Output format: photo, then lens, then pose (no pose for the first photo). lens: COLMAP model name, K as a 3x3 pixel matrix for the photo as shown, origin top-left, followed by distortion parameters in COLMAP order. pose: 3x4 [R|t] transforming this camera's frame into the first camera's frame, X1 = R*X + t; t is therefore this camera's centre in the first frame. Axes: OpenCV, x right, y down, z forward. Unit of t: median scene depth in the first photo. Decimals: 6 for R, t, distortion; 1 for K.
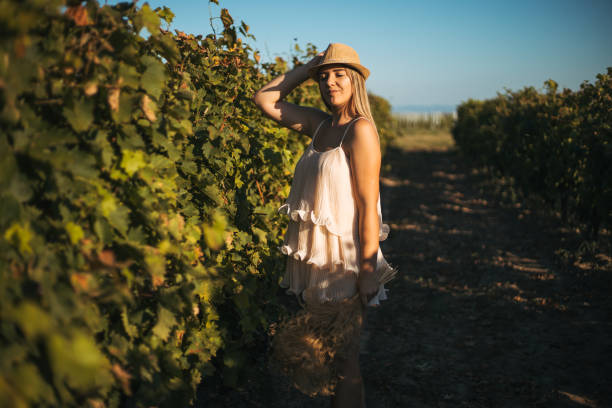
lens RADIAL K [[851.0, 0, 306.0], [0, 851.0, 204.0], [0, 0, 1]] dist [-0.101755, -0.005398]
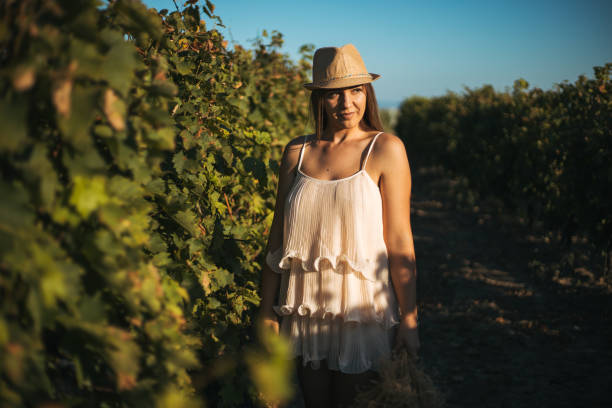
lens RADIAL K [[851.0, 0, 306.0], [0, 851.0, 204.0], [0, 0, 1]] dist [-0.101755, -0.005398]
pose [[0.996679, 0.015331, 0.079972, -0.055224], [-0.016060, 0.999835, 0.008479, -0.030221], [-0.079829, -0.009735, 0.996761, 0.212485]]
